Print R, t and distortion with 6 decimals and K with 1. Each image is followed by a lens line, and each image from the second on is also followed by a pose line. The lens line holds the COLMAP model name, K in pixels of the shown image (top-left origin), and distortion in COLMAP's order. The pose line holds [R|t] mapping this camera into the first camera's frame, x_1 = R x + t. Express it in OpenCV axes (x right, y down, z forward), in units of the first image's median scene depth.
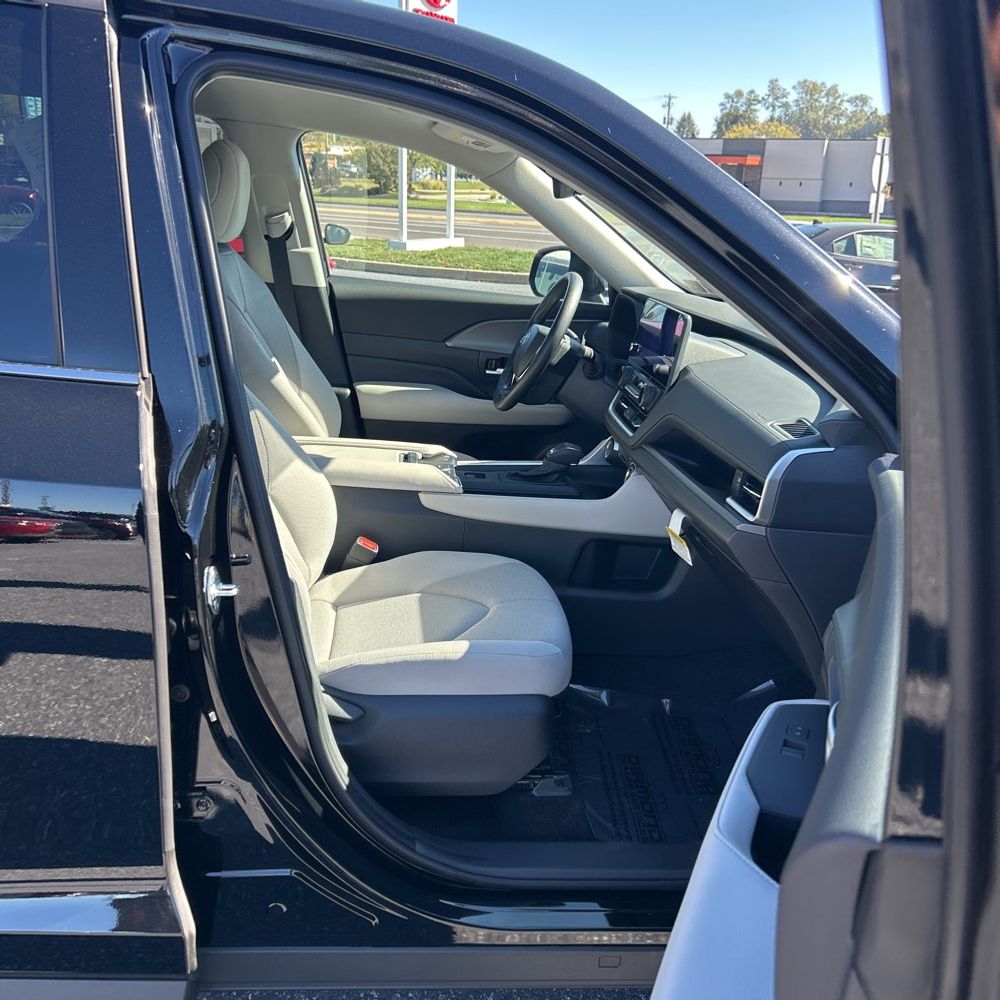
lens RADIAL K [[979.0, 0, 500.0], [0, 979.0, 500.0], [0, 0, 1]] dist [0.057946, -0.032184]
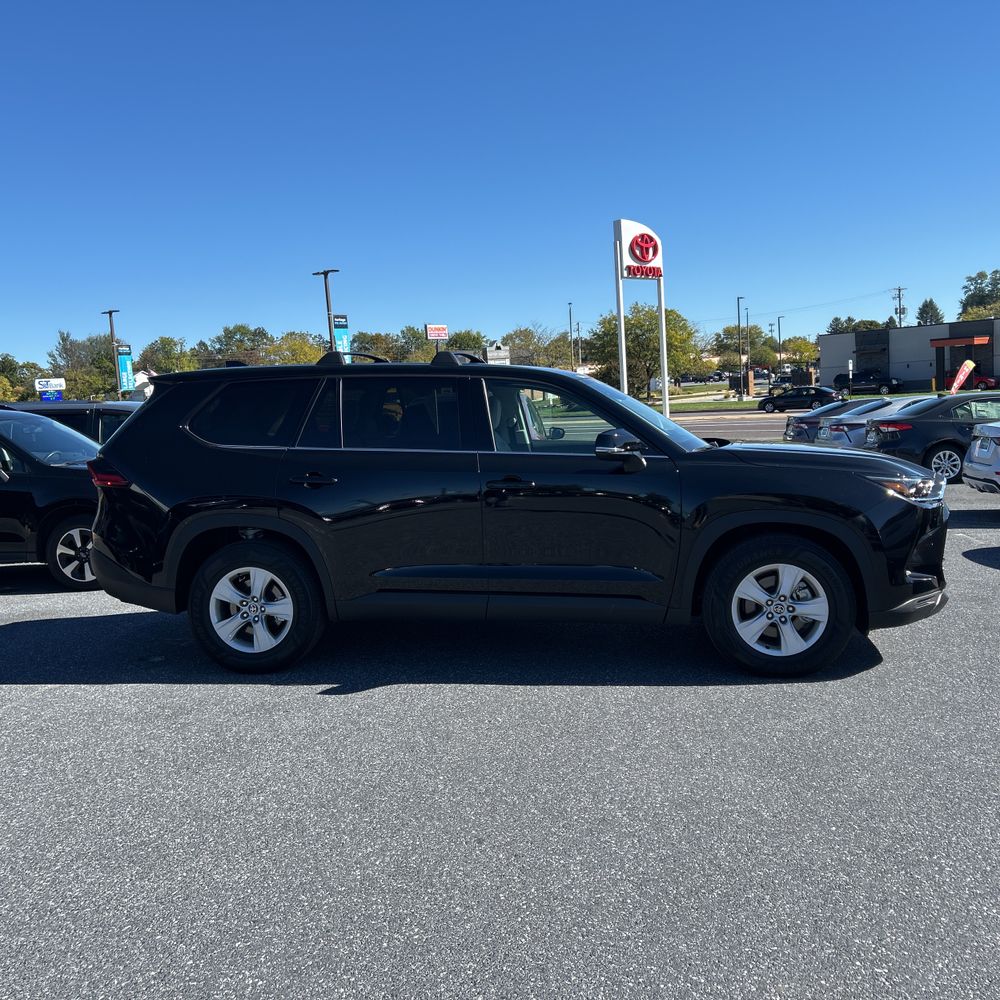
lens RADIAL K [[1003.8, 0, 500.0], [0, 1003.8, 500.0], [0, 0, 1]] dist [0.069761, -0.030643]
pose [[0.965935, -0.066316, -0.250145, 0.025570], [0.013579, 0.978265, -0.206915, 0.030401], [0.258430, 0.196469, 0.945840, -0.095957]]
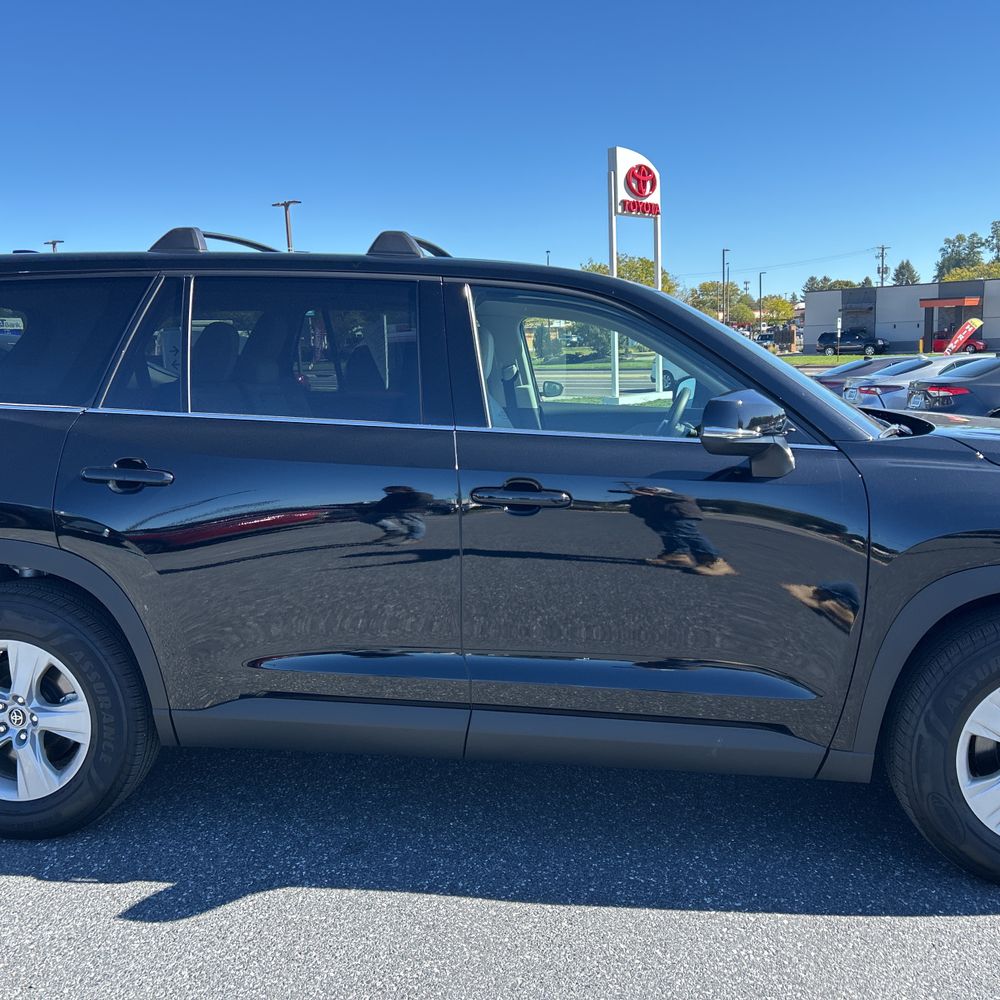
lens RADIAL K [[979.0, 0, 500.0], [0, 979.0, 500.0], [0, 0, 1]] dist [0.057946, -0.032184]
pose [[0.974559, -0.032689, -0.221736, 0.007270], [-0.002746, 0.987492, -0.157644, 0.011789], [0.224116, 0.154243, 0.962279, -0.034217]]
